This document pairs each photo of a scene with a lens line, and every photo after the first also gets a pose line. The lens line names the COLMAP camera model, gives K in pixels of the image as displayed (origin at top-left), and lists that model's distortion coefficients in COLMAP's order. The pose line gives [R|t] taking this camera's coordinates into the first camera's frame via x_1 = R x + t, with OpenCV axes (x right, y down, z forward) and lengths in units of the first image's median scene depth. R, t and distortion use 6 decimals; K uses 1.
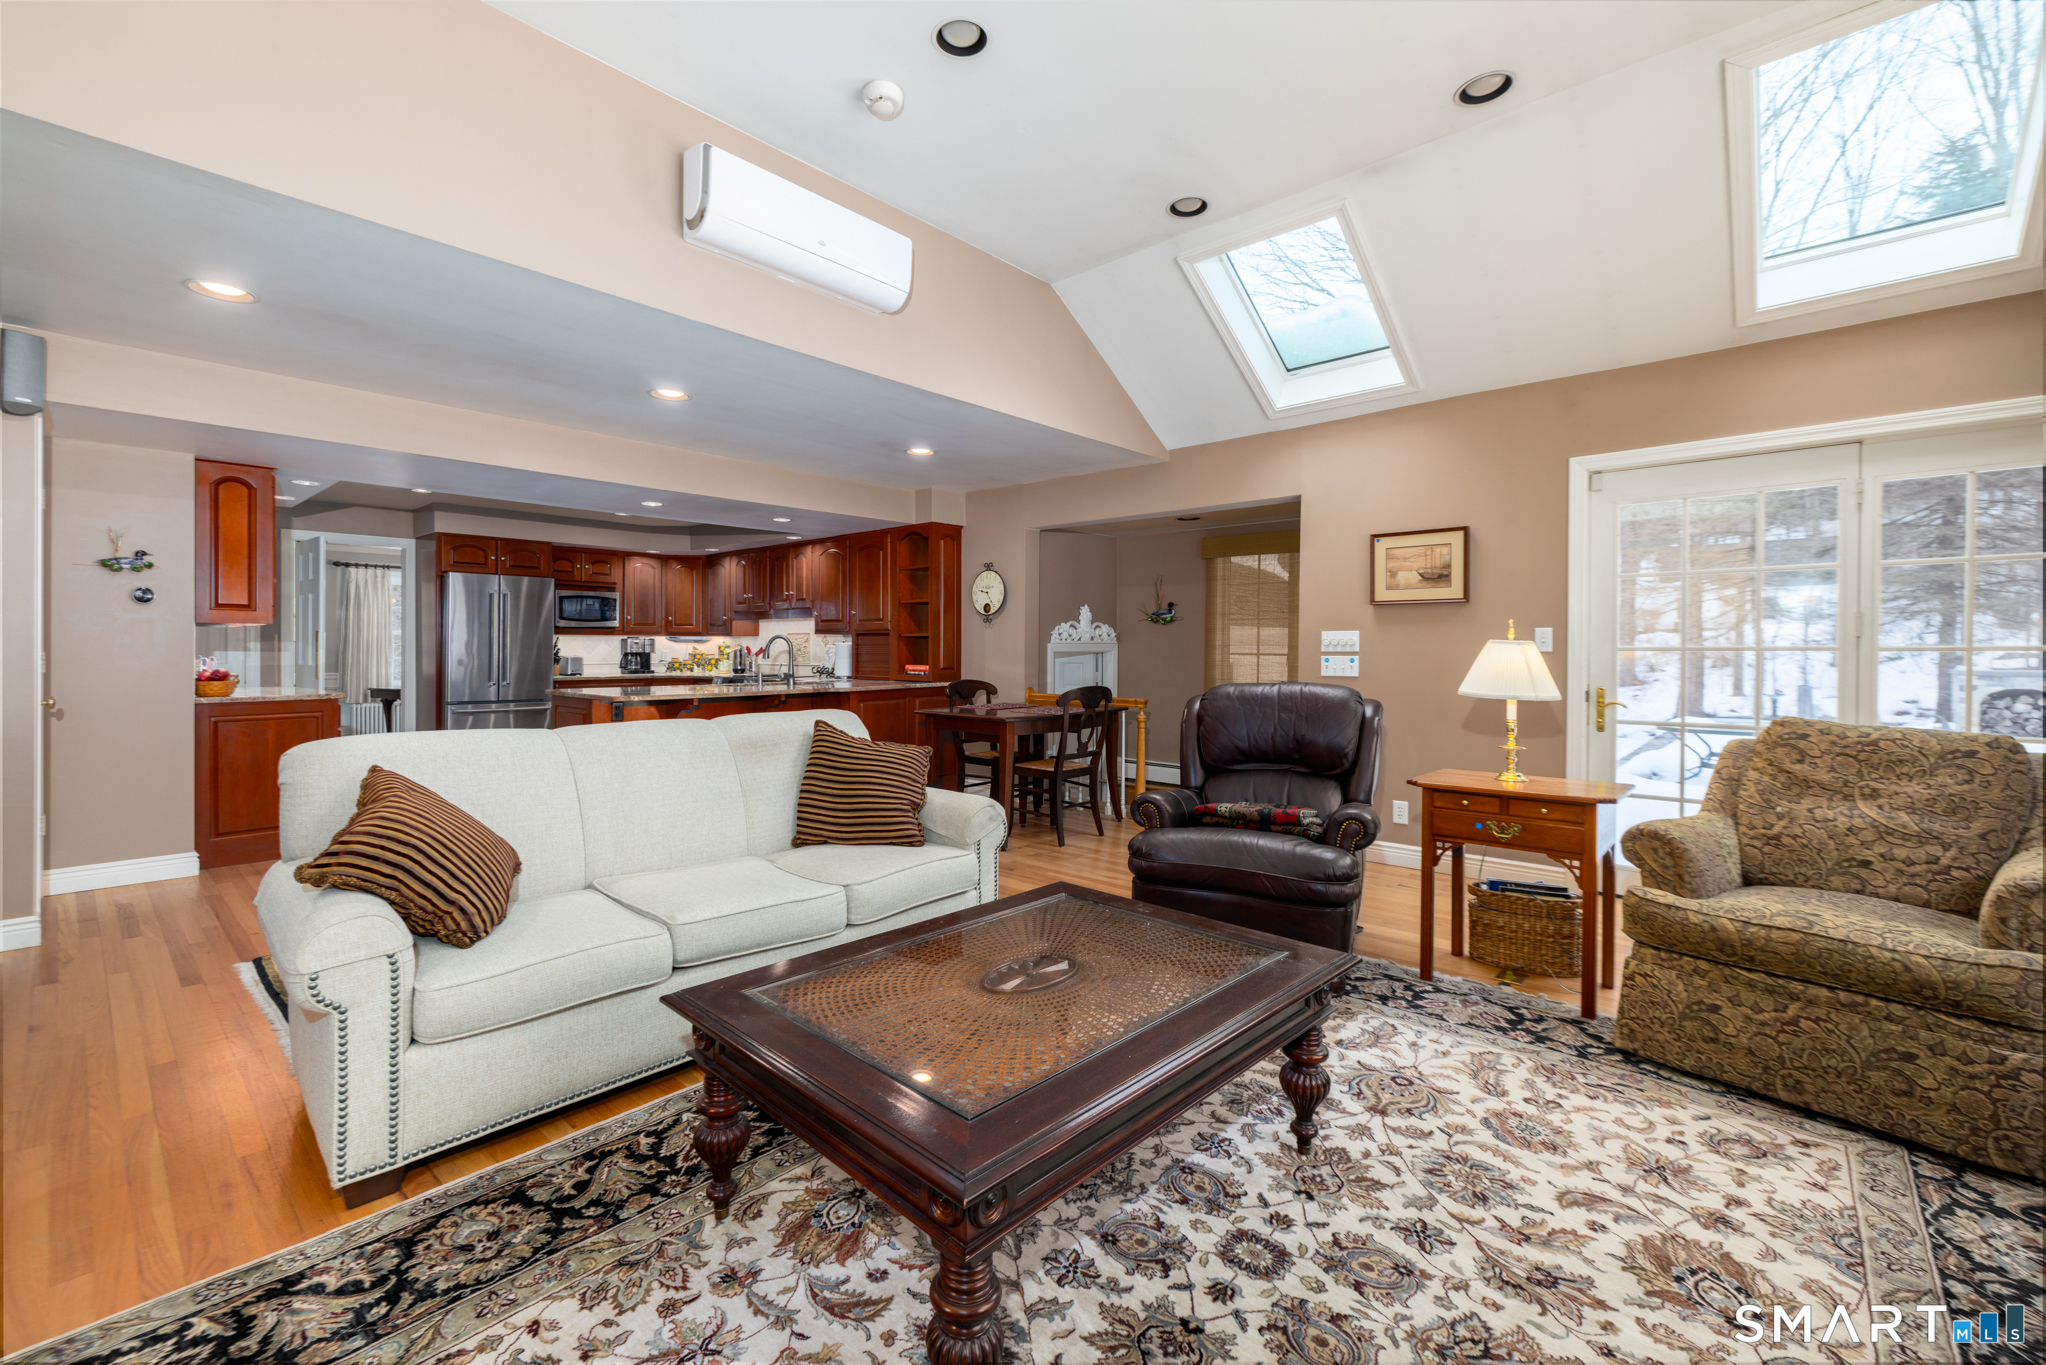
lens RADIAL K [[884.8, 0, 1025.3], [0, 884.8, 650.9], [0, 0, 1]] dist [0.014941, 0.000115]
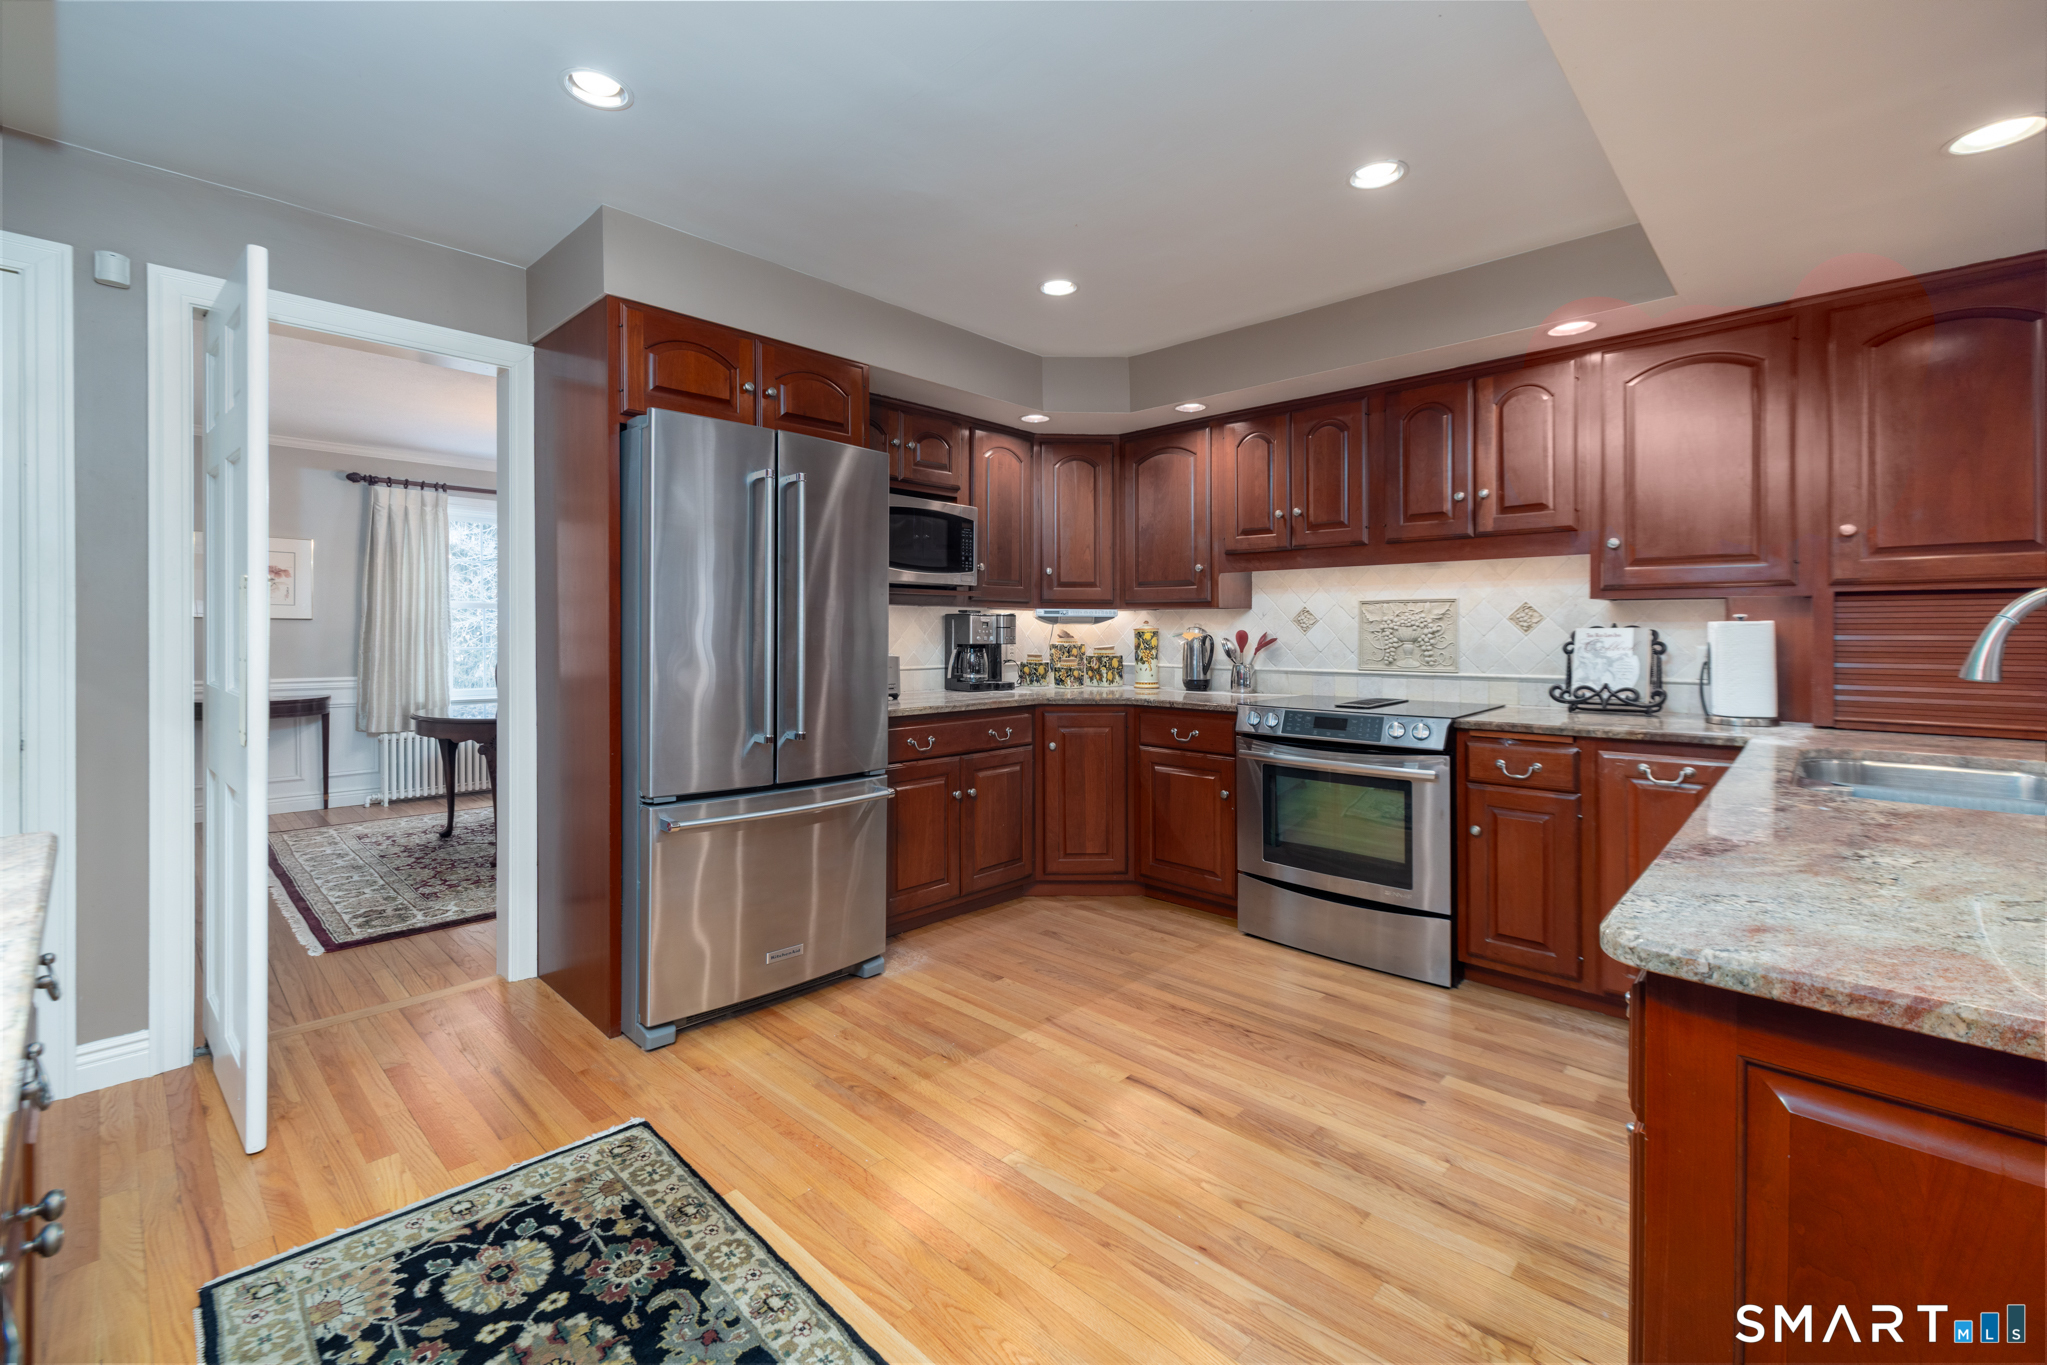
lens RADIAL K [[885.2, 0, 1025.8], [0, 885.2, 650.9], [0, 0, 1]] dist [0.014941, 0.000115]
pose [[0.999585, 0.003608, -0.028595, -0.411557], [-0.003243, 0.999913, 0.012774, -0.000778], [0.028639, -0.012676, 0.999509, 0.555530]]
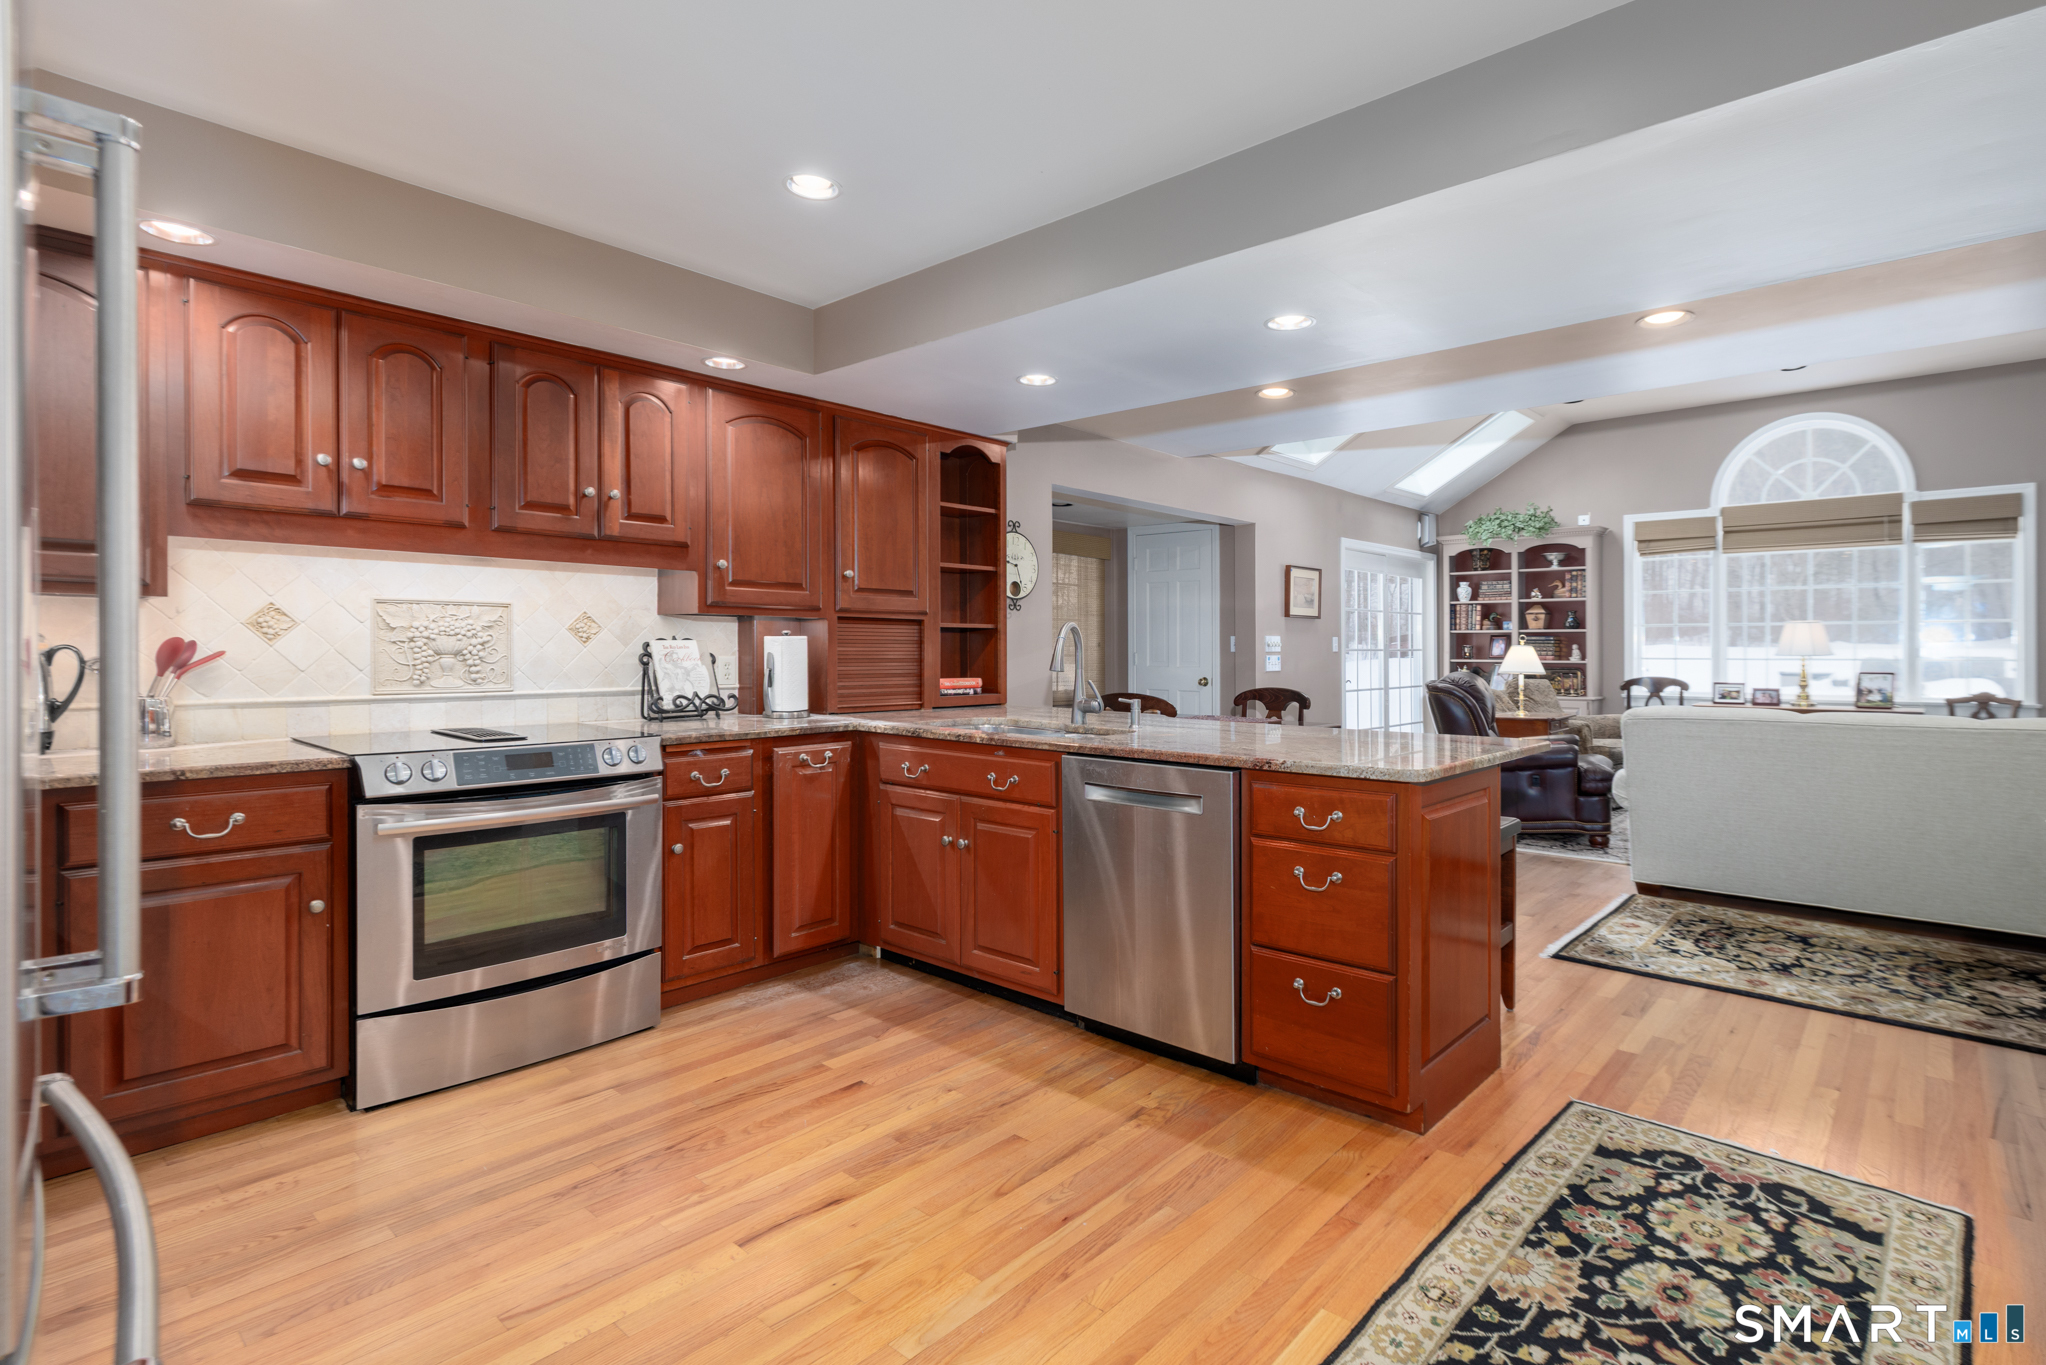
lens RADIAL K [[990.0, 0, 1085.7], [0, 990.0, 643.6], [0, 0, 1]] dist [0.000792, 0.000072]
pose [[-0.023884, 0.006008, 0.999697, -0.633797], [0.002732, 0.999979, -0.005945, -0.001742], [-0.999711, 0.002589, -0.023900, 0.771496]]
